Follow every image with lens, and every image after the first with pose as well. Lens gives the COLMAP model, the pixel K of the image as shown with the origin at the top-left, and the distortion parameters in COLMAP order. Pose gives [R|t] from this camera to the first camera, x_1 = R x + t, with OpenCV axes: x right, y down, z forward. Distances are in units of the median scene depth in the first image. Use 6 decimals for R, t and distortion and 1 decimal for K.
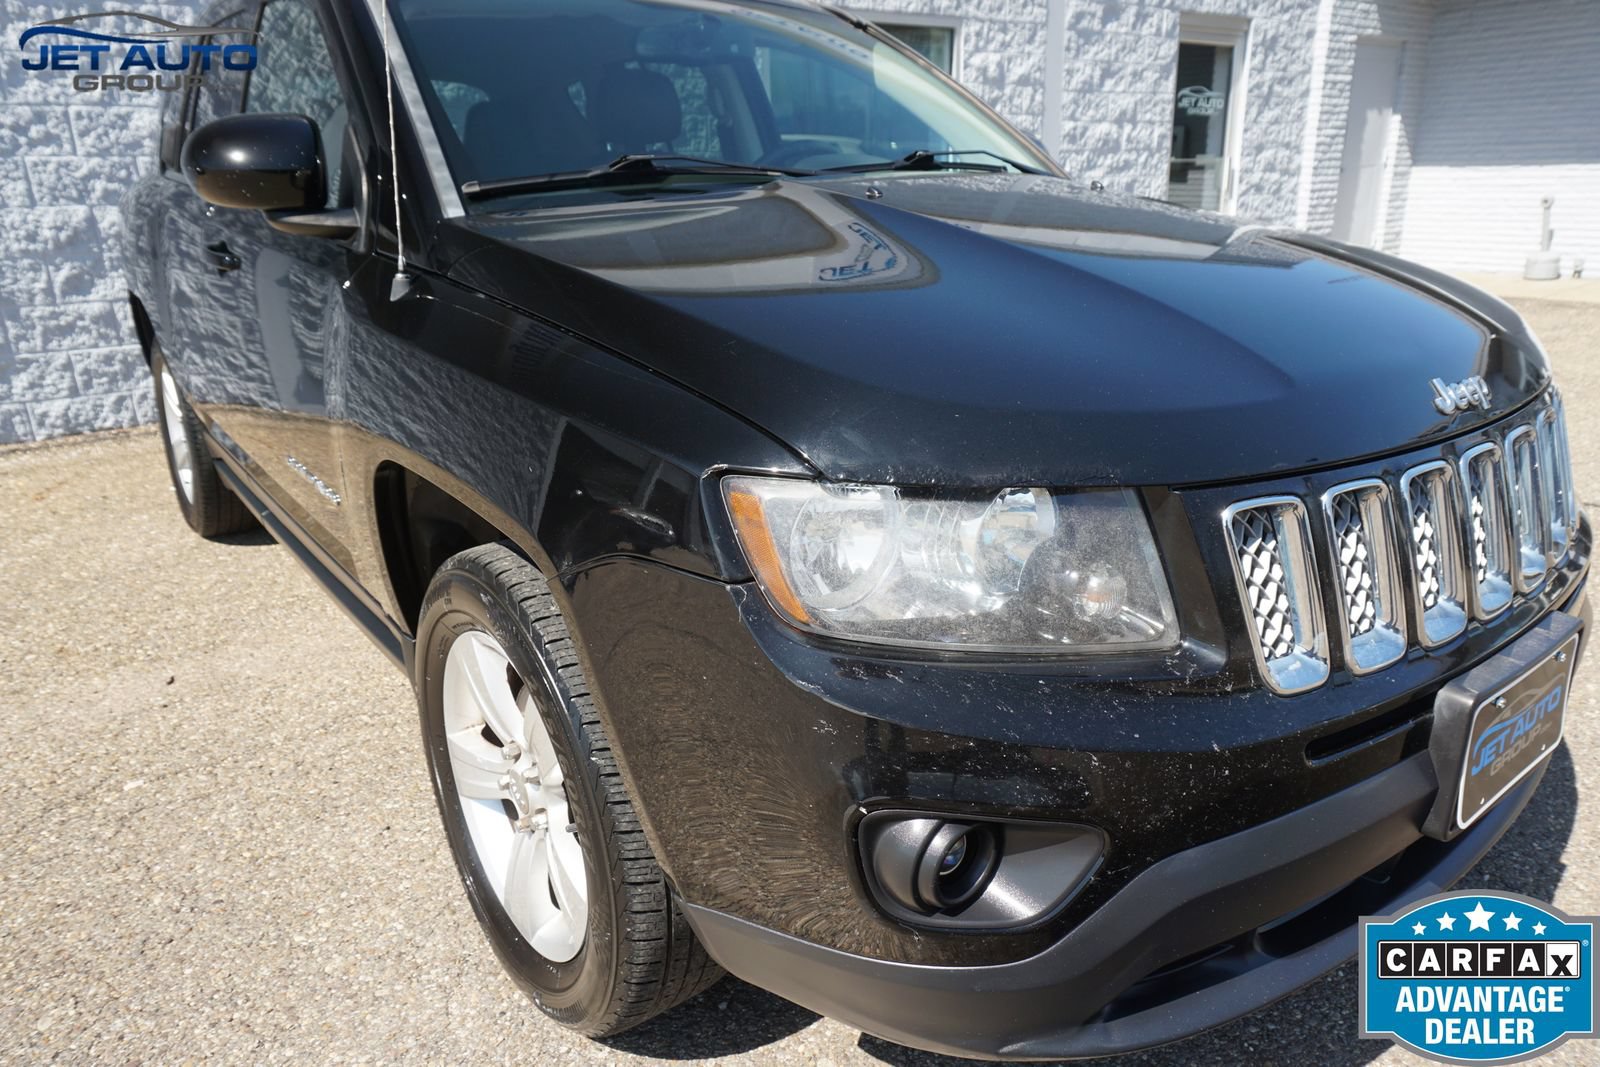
lens RADIAL K [[1069.3, 0, 792.9], [0, 1069.3, 529.4], [0, 0, 1]] dist [-0.039281, 0.028741]
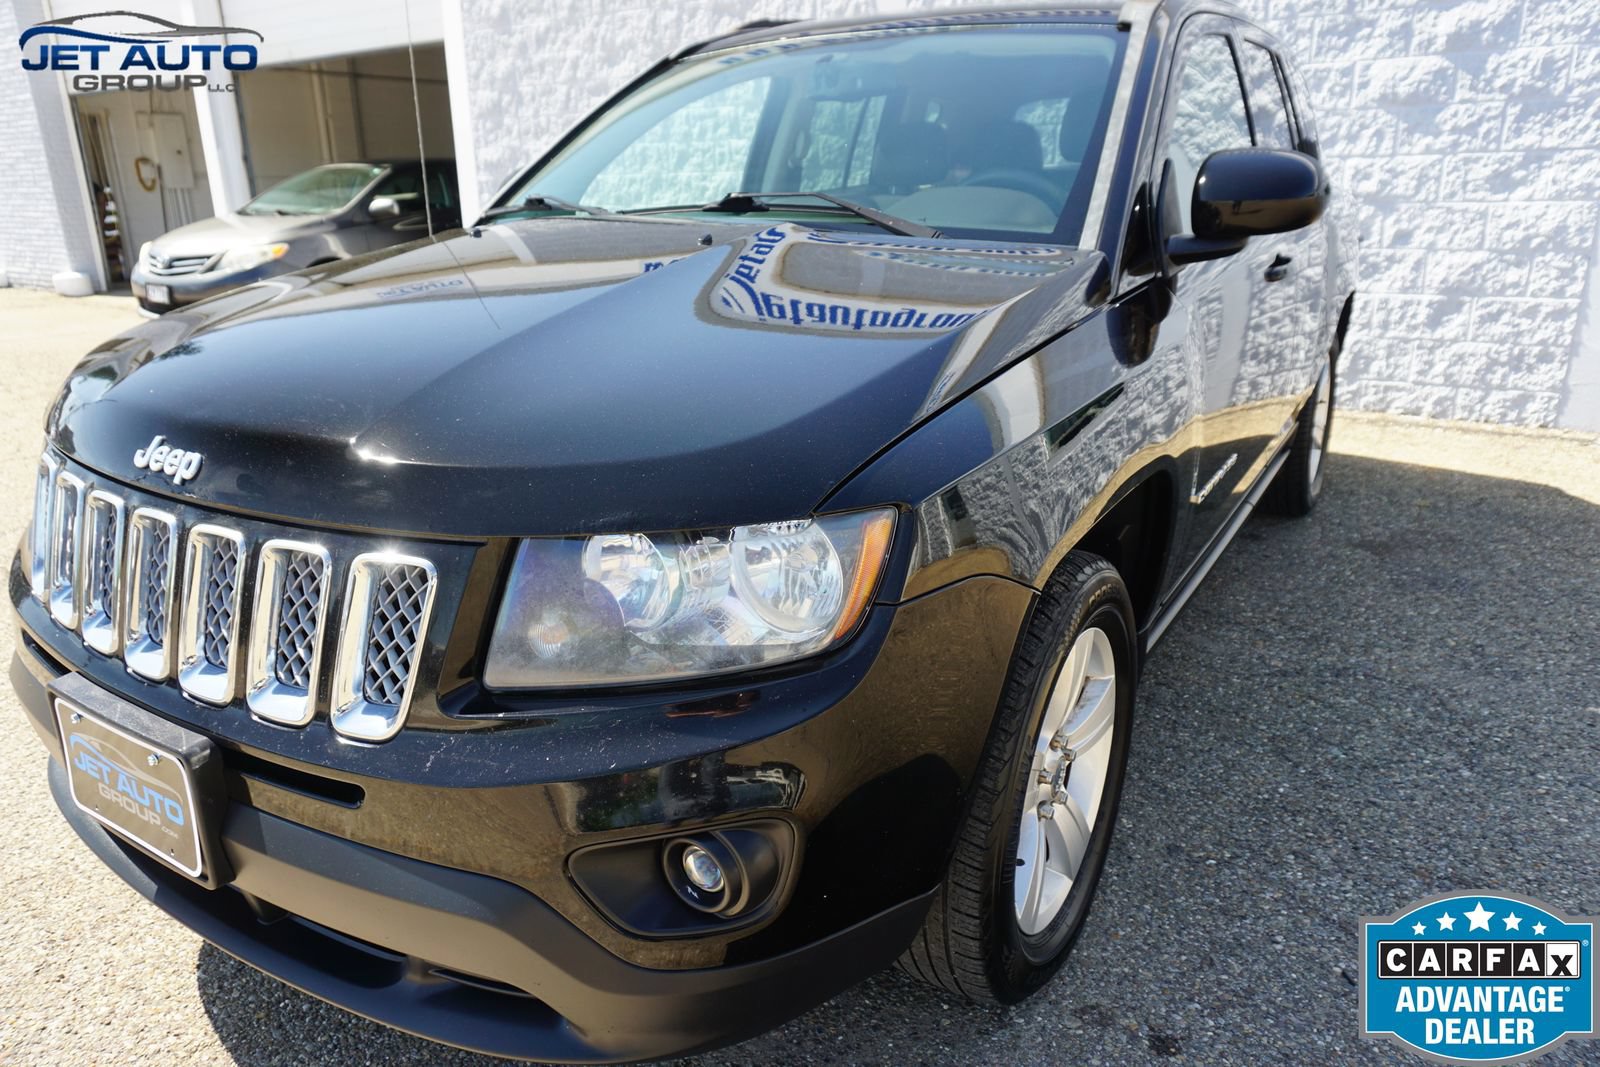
lens RADIAL K [[1069.3, 0, 806.0], [0, 1069.3, 538.9], [0, 0, 1]] dist [-0.039281, 0.028741]
pose [[0.340062, 0.314541, -0.886240, 0.460426], [-0.285396, 0.932477, 0.221441, -0.128361], [0.896051, 0.177626, 0.406869, 0.290200]]
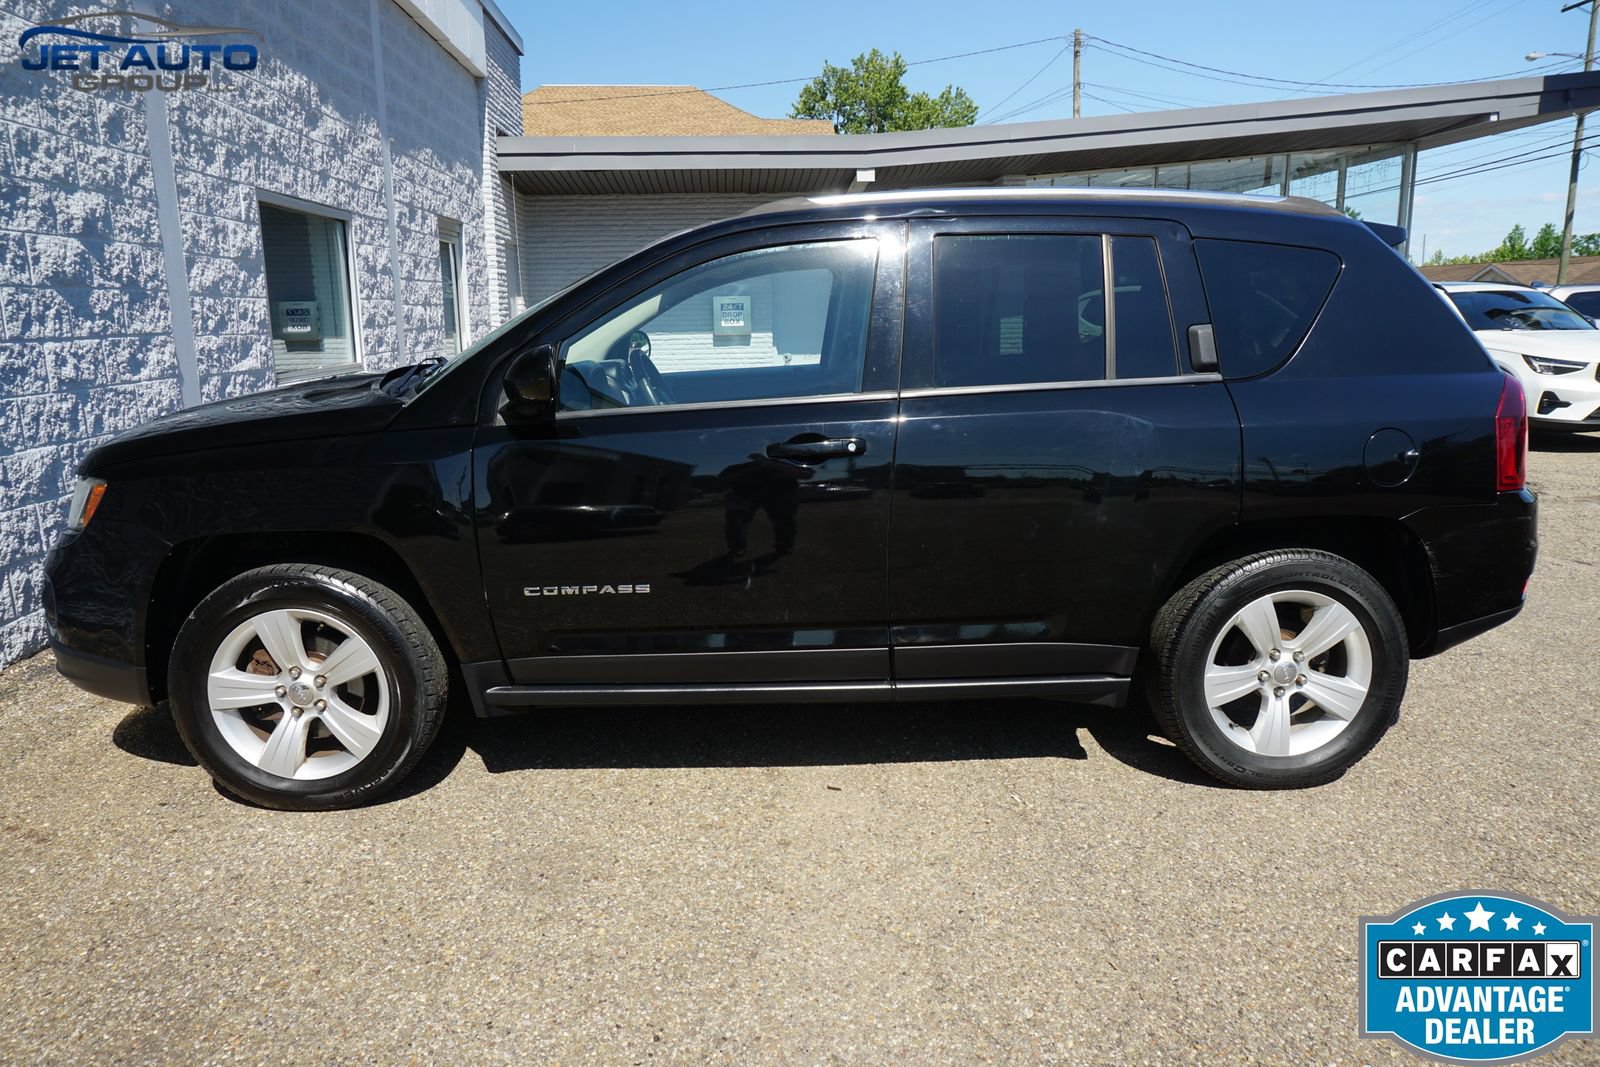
lens RADIAL K [[1069.3, 0, 784.9], [0, 1069.3, 540.1], [0, 0, 1]] dist [-0.039281, 0.028741]
pose [[0.534184, -0.165728, 0.828964, -0.831796], [0.276950, 0.960788, 0.013616, -0.080813], [-0.798715, 0.222309, 0.559136, 0.173888]]
